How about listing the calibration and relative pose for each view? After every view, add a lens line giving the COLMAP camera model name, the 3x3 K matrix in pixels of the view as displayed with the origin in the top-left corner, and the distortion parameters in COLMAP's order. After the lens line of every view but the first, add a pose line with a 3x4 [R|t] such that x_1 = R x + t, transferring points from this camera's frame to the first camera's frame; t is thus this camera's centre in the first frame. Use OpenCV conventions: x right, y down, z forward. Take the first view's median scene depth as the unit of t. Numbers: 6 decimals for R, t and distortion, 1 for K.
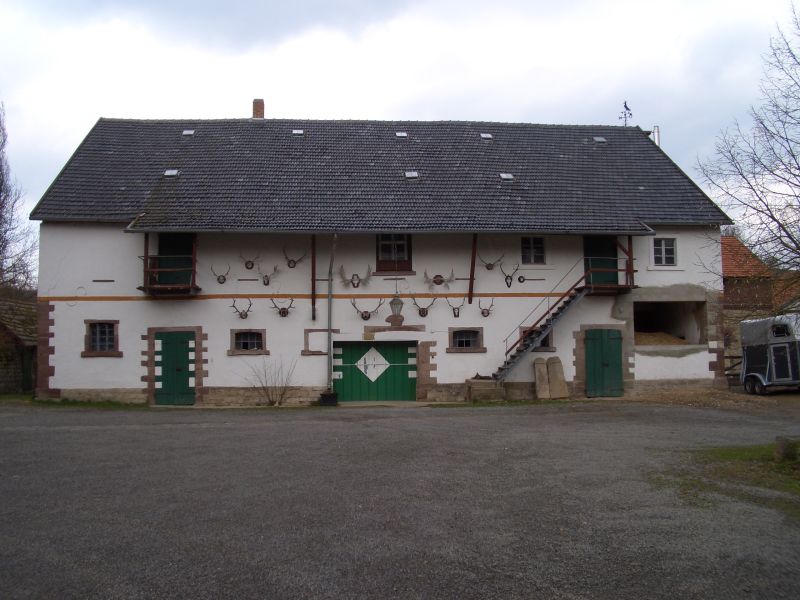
lens RADIAL K [[828.0, 0, 400.0], [0, 828.0, 299.2], [0, 0, 1]] dist [-0.120863, 0.000000]
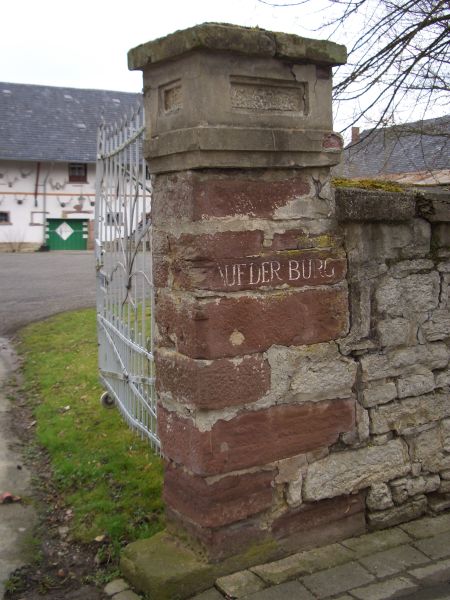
lens RADIAL K [[718.0, 0, 224.5], [0, 718.0, 299.8], [0, 0, 1]] dist [-0.011570, 0.000000]
pose [[0.935239, -0.022165, 0.353322, -0.281545], [-0.034973, 0.987372, 0.154513, -0.032233], [-0.352285, -0.156863, 0.922653, -0.679706]]
